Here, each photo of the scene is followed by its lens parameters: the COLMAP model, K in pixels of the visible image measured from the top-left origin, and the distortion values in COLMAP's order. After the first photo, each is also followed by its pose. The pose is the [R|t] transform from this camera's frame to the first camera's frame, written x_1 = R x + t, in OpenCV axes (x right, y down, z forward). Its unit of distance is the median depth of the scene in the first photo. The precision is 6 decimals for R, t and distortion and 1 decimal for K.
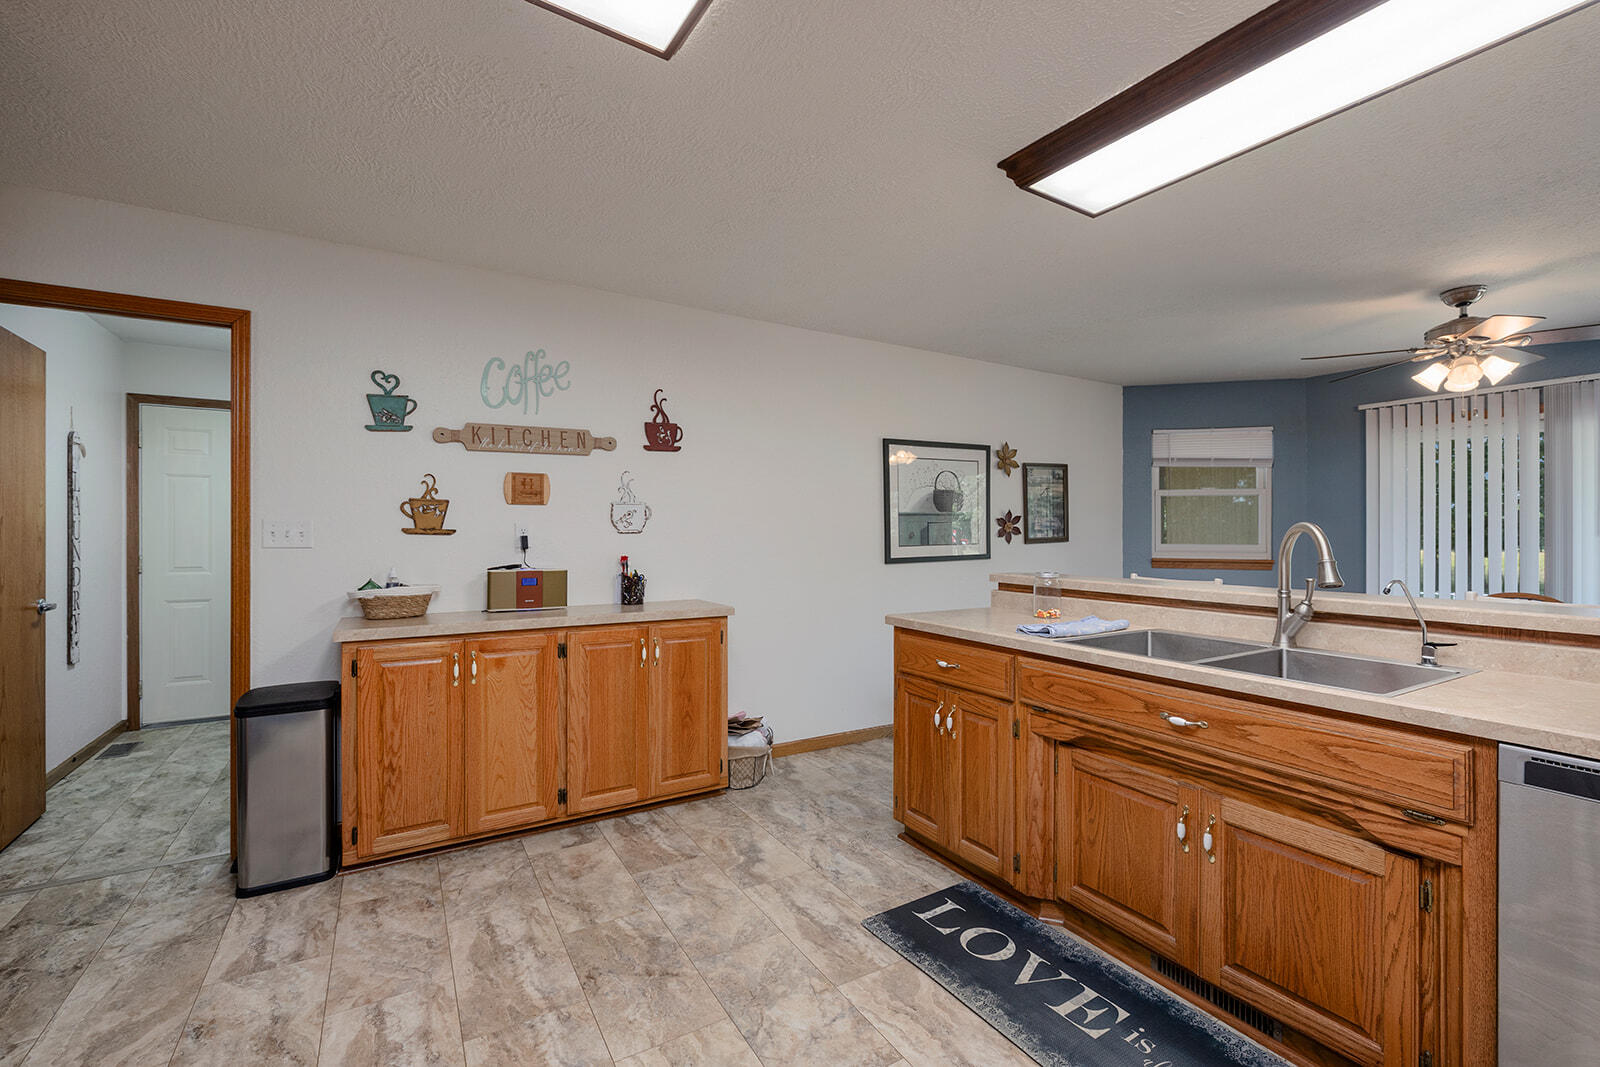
lens RADIAL K [[670.7, 0, 800.0], [0, 670.7, 533.5], [0, 0, 1]] dist [0.000617, 0.000000]
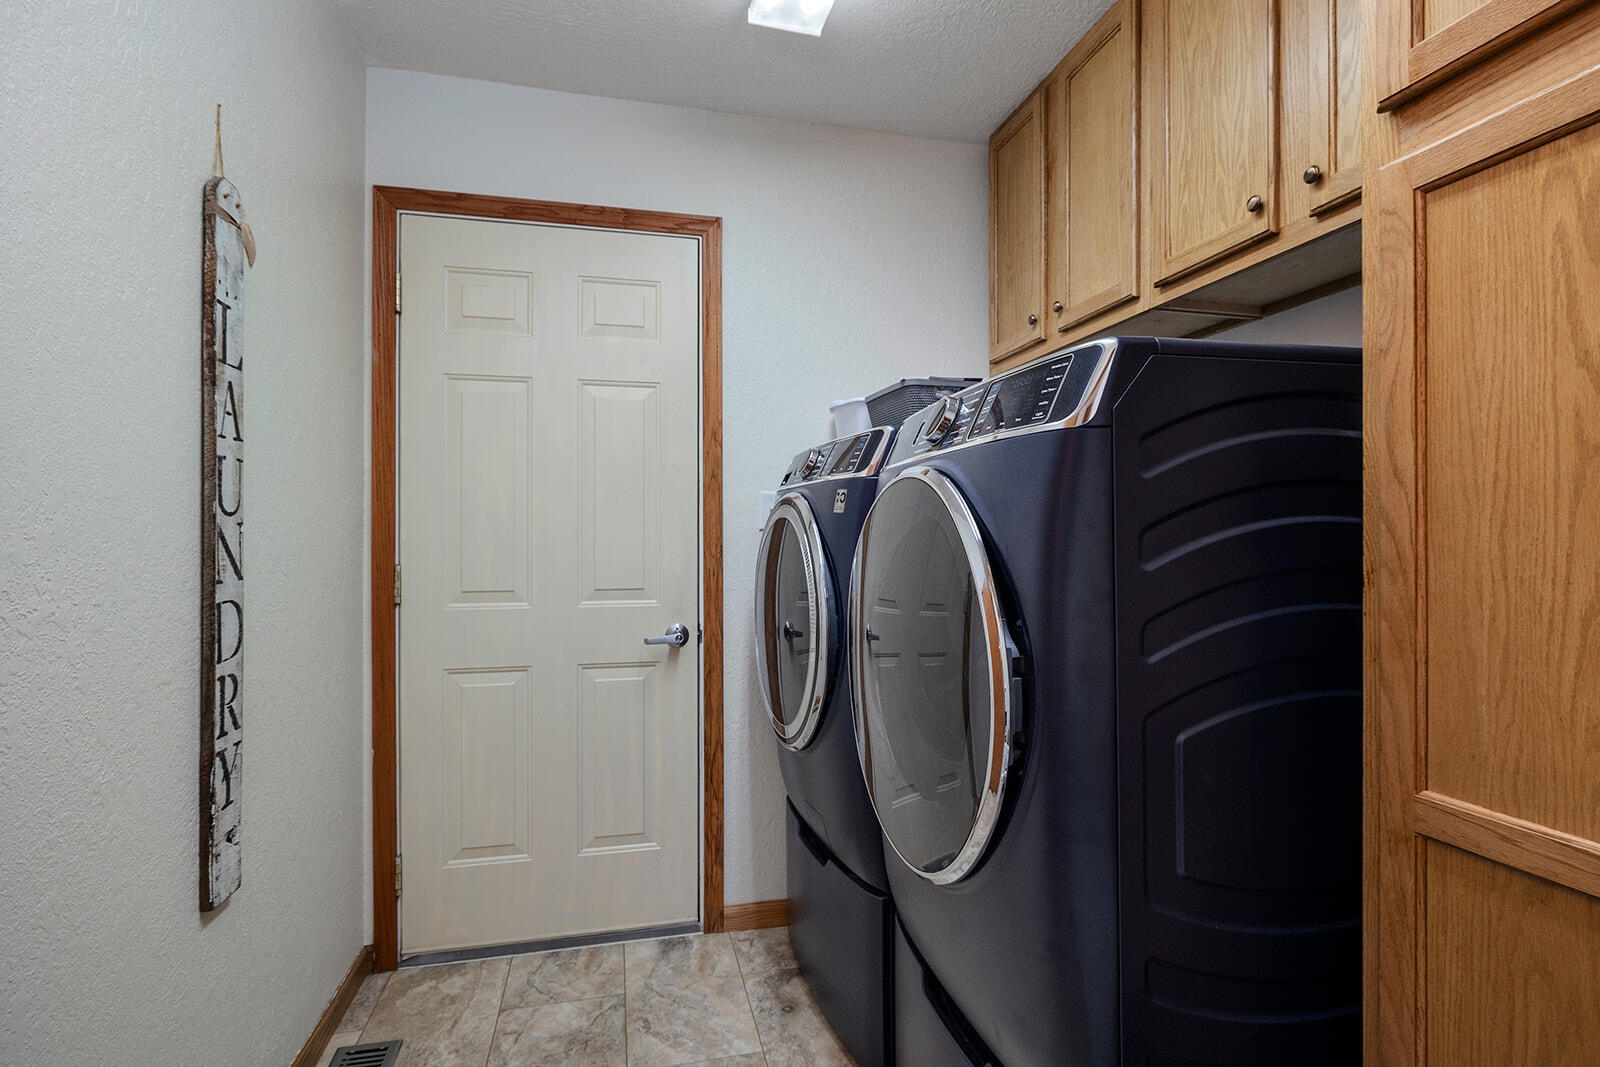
lens RADIAL K [[769.6, 0, 800.0], [0, 769.6, 533.5], [0, 0, 1]] dist [-0.002011, -0.000149]
pose [[0.950146, -0.000312, -0.311804, -0.704397], [-0.000505, 0.999997, -0.002542, 0.018308], [0.311804, 0.002573, 0.950143, 0.736831]]
